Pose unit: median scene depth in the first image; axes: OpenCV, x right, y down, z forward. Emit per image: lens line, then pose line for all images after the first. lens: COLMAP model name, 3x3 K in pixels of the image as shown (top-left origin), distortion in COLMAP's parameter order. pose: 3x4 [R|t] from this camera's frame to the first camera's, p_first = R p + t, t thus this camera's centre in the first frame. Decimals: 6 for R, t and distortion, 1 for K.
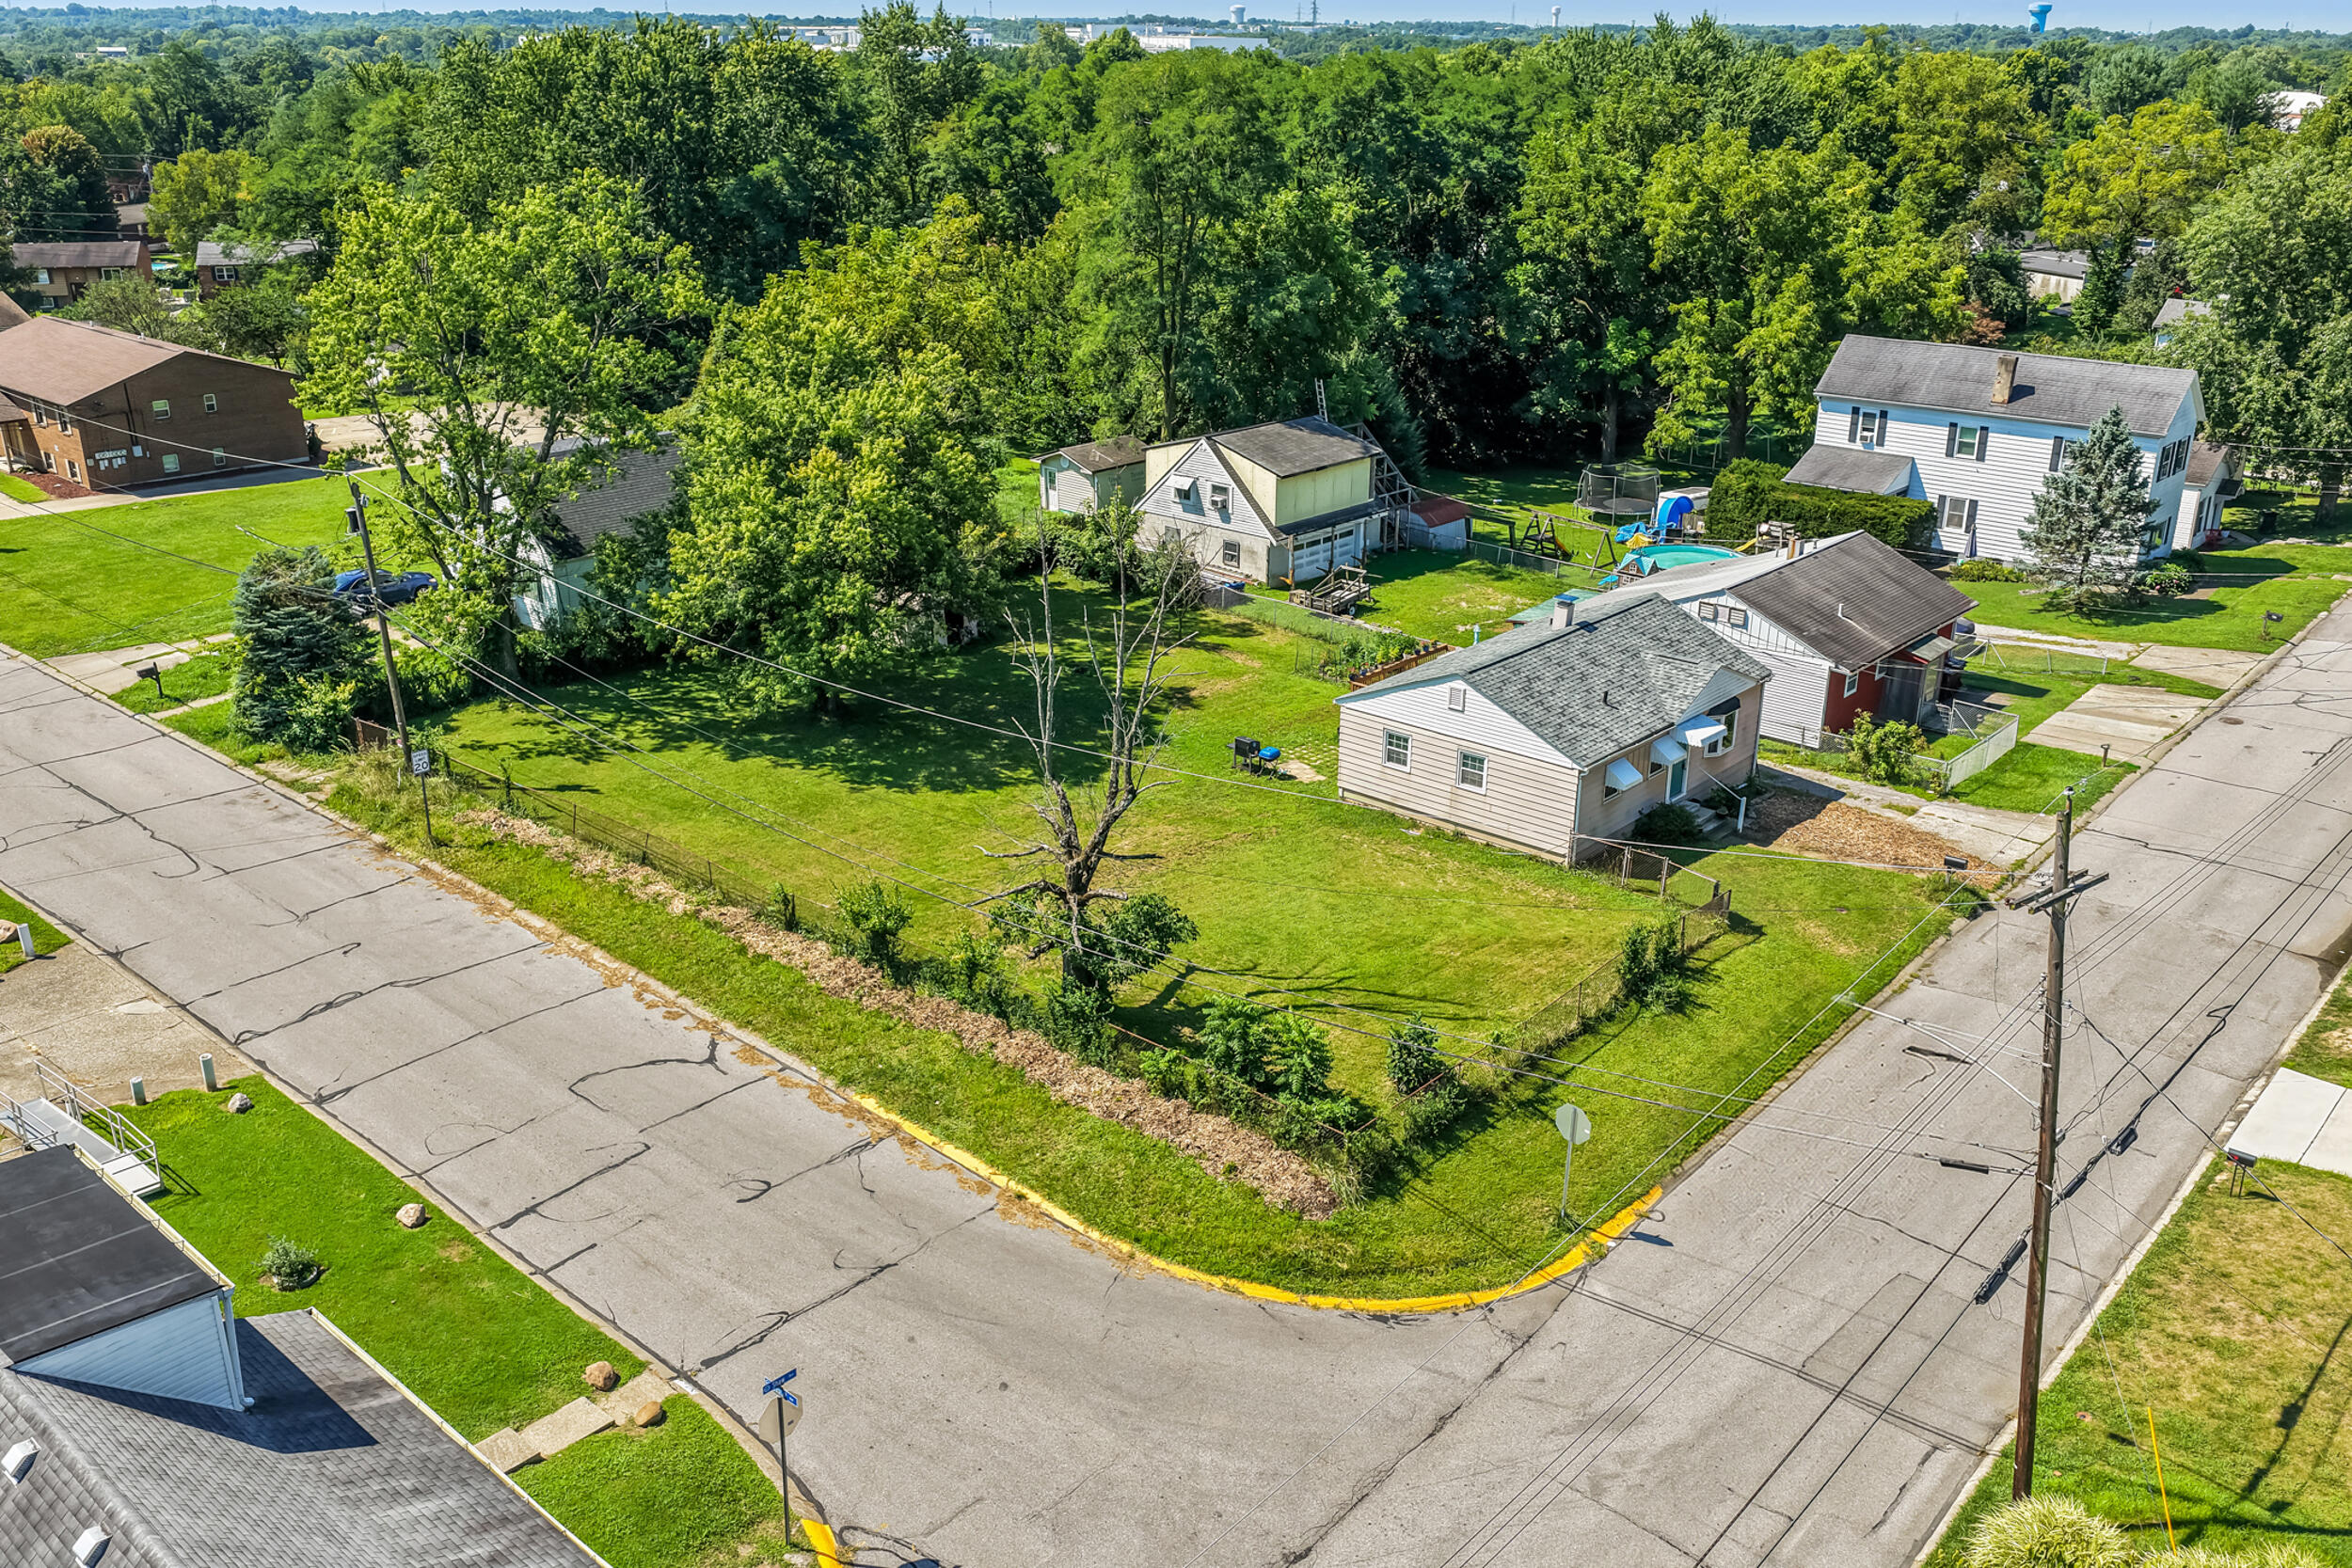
lens RADIAL K [[1980.0, 0, 1185.8], [0, 1980.0, 773.4], [0, 0, 1]] dist [-0.014270, 0.017722]
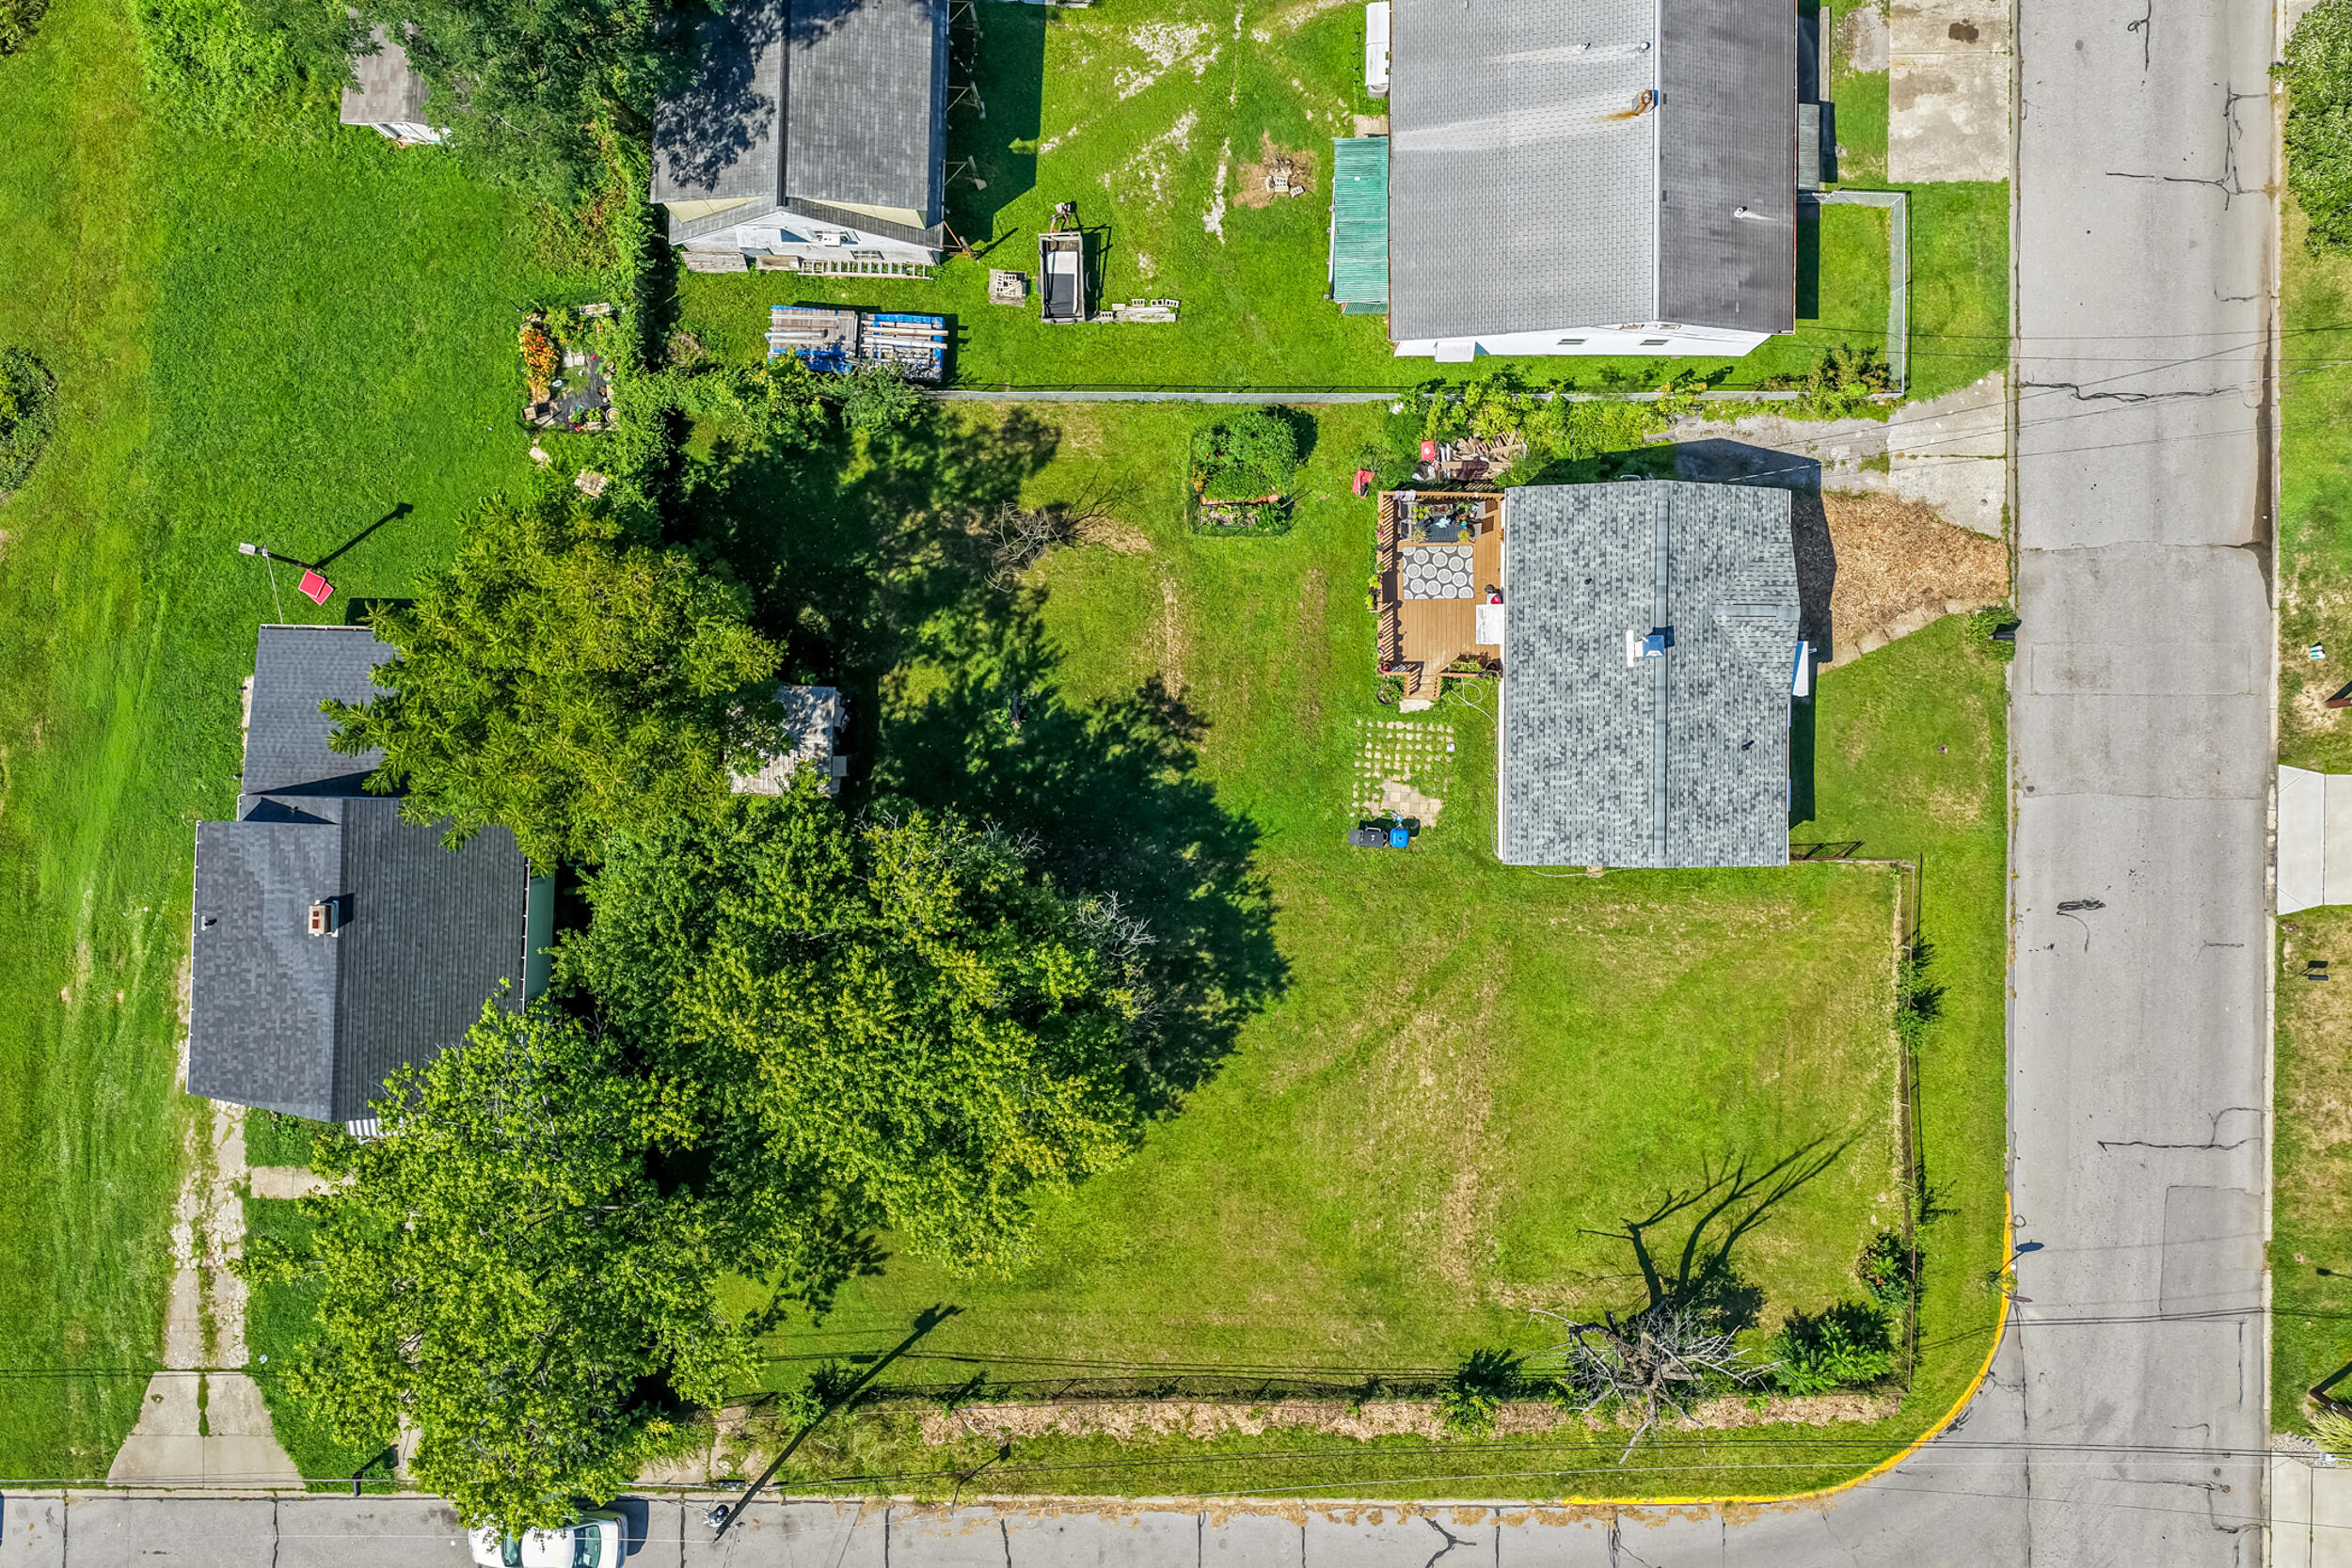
lens RADIAL K [[1980.0, 0, 1176.4], [0, 1980.0, 783.2], [0, 0, 1]] dist [-0.014270, 0.017722]
pose [[0.754487, -0.656252, -0.009078, -0.016237], [0.234970, 0.257177, 0.937363, -1.004325], [-0.612812, -0.709361, 0.348236, 0.748748]]
